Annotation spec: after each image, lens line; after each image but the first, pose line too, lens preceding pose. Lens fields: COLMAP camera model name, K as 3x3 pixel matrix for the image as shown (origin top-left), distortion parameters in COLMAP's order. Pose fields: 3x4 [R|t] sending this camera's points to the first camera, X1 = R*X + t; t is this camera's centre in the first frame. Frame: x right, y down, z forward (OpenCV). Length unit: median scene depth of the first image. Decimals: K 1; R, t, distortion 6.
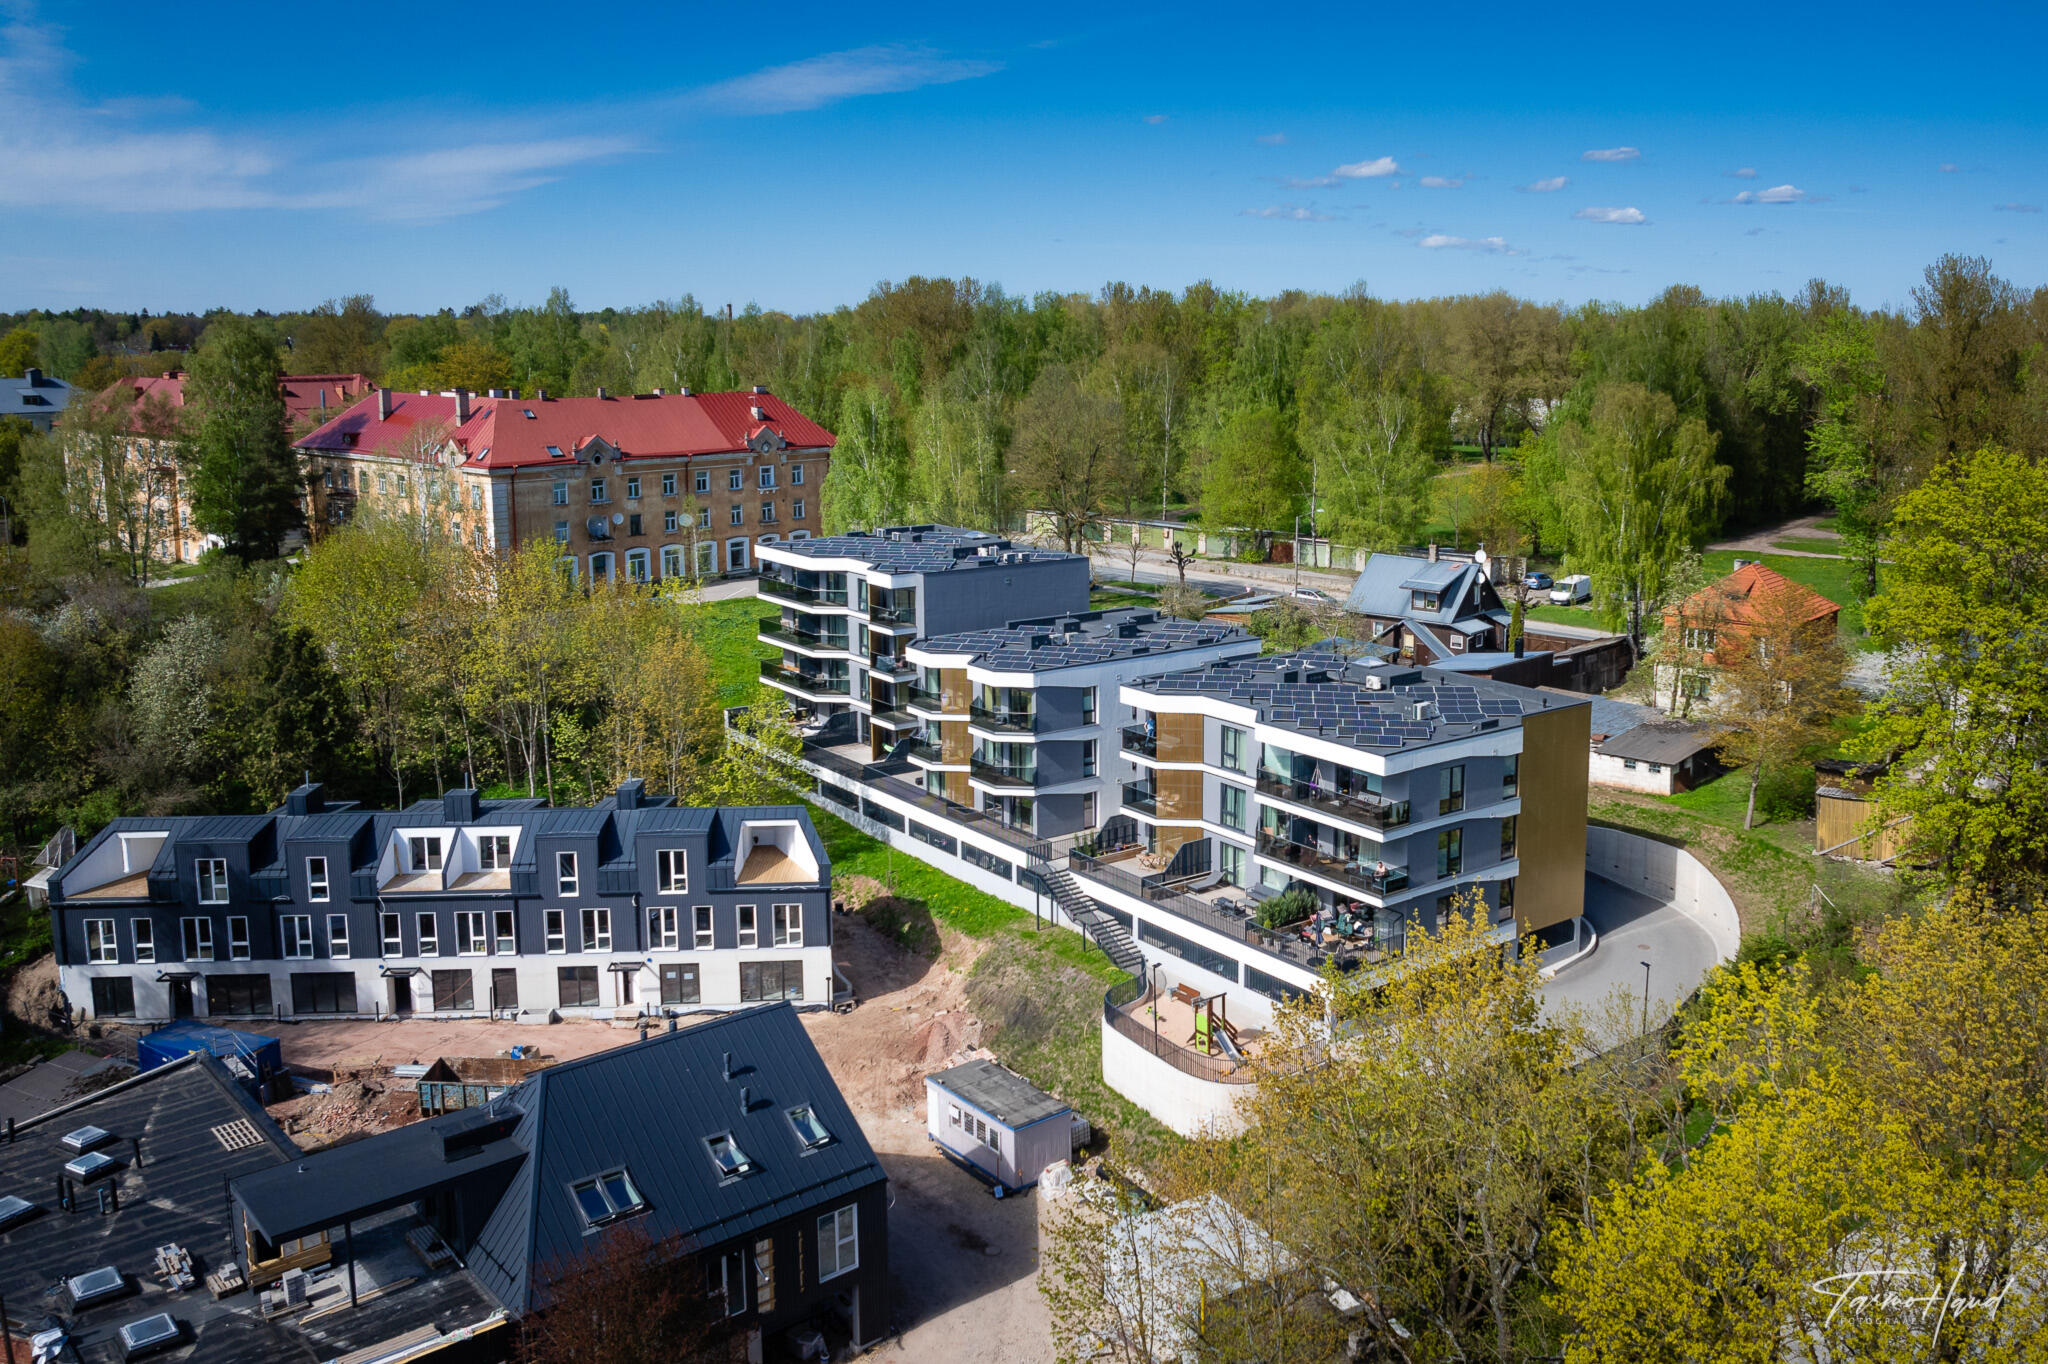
lens RADIAL K [[1423.9, 0, 1024.0], [0, 1423.9, 682.0], [0, 0, 1]] dist [-0.006499, -0.062048]
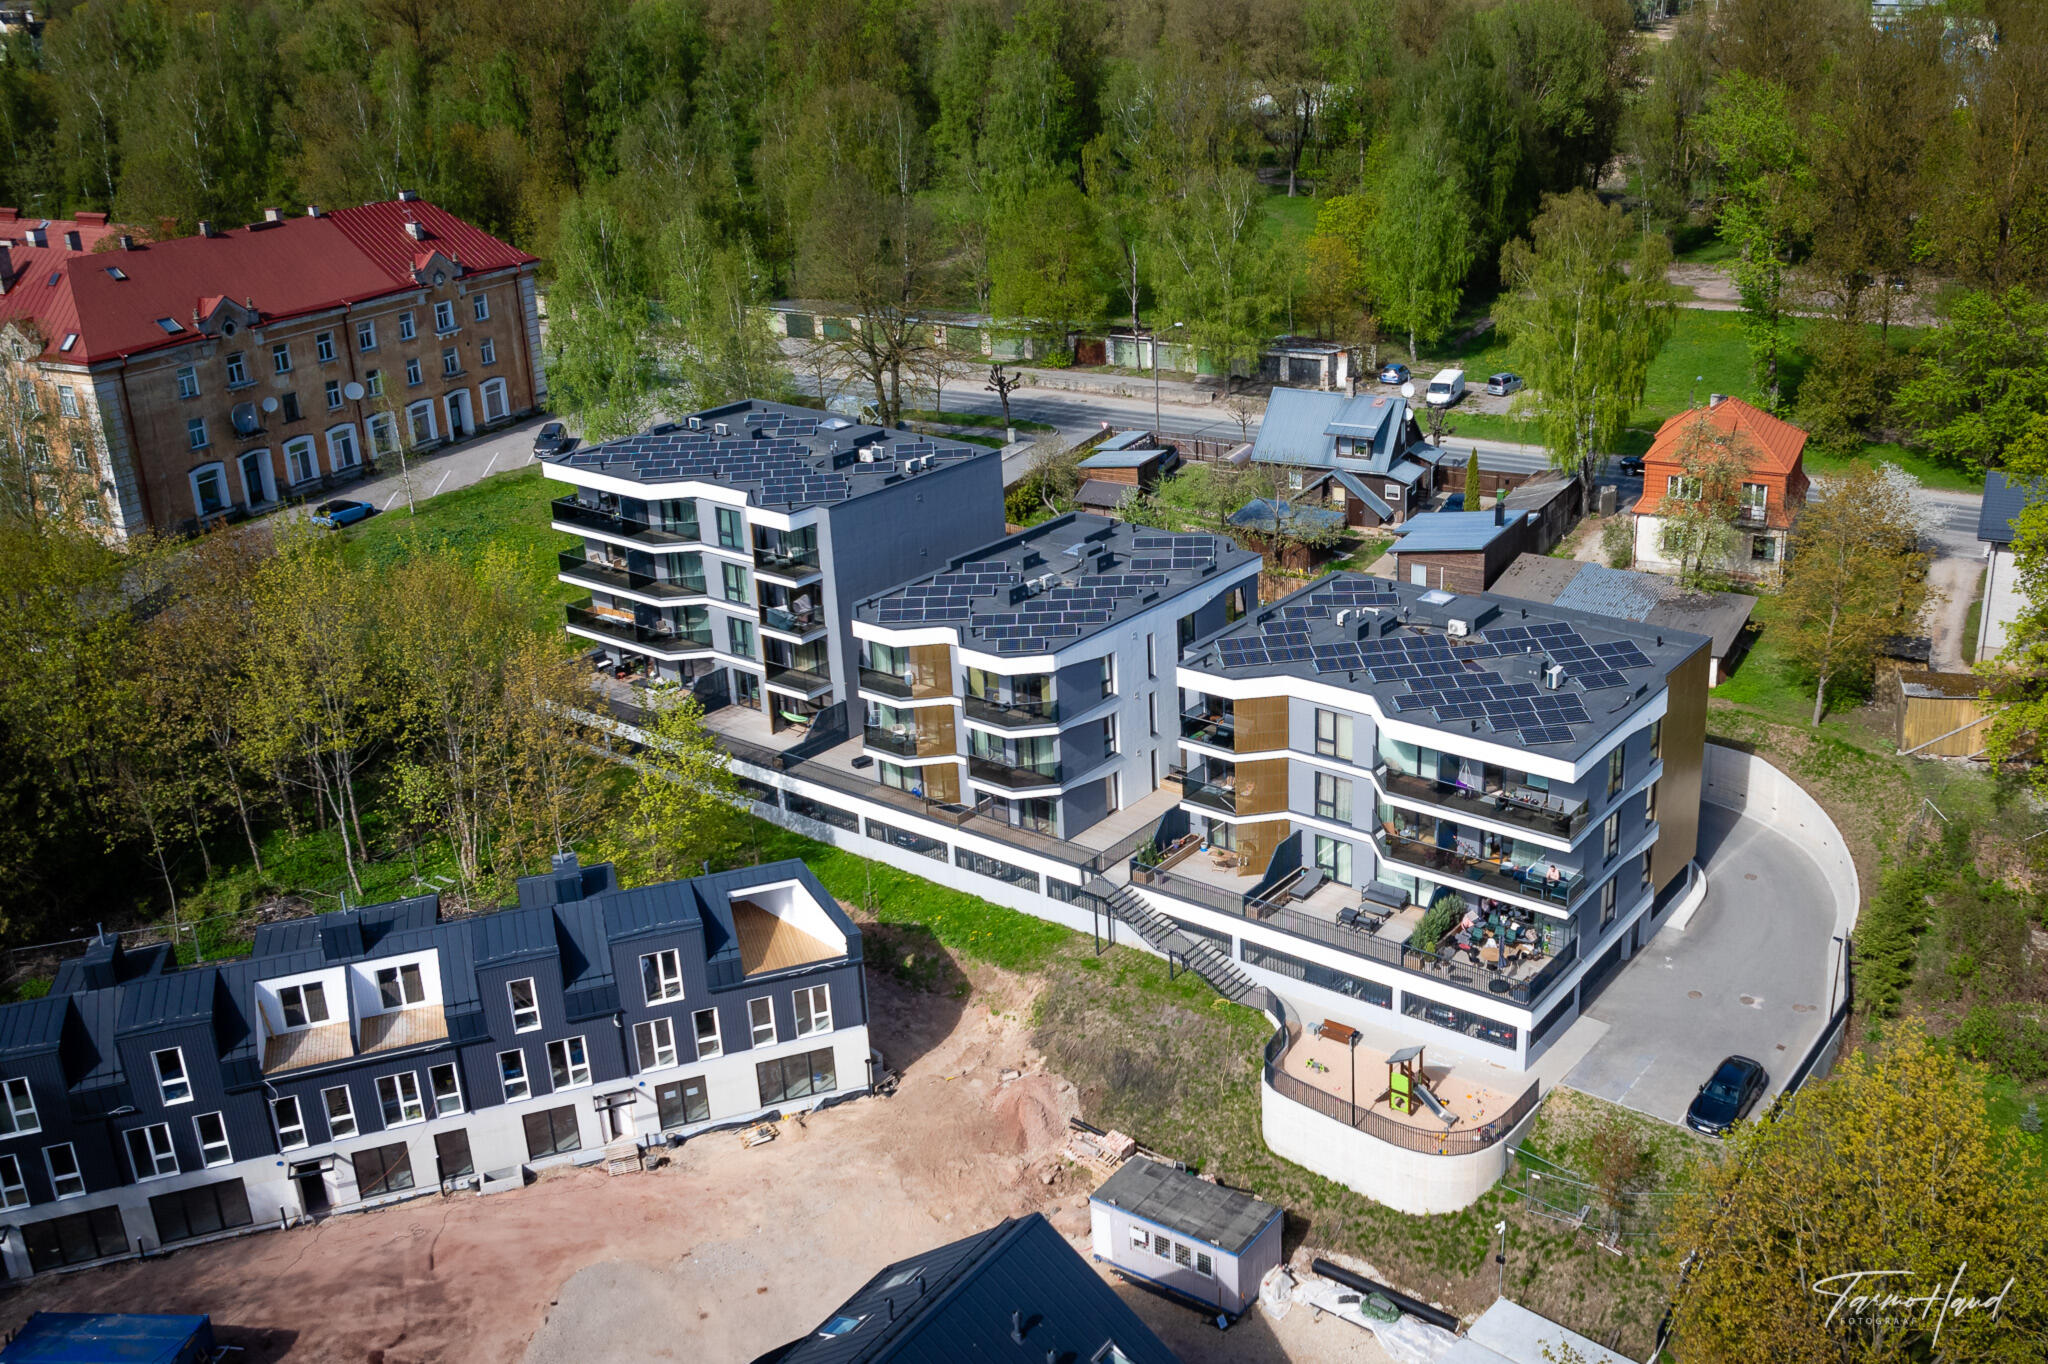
lens RADIAL K [[1637.8, 0, 1025.6], [0, 1637.8, 647.3], [0, 0, 1]] dist [-0.030797, -0.003917]
pose [[0.956604, -0.141287, 0.254848, -0.254710], [0.098011, 0.979640, 0.175211, -0.181705], [-0.274414, -0.142629, 0.950975, 0.106874]]
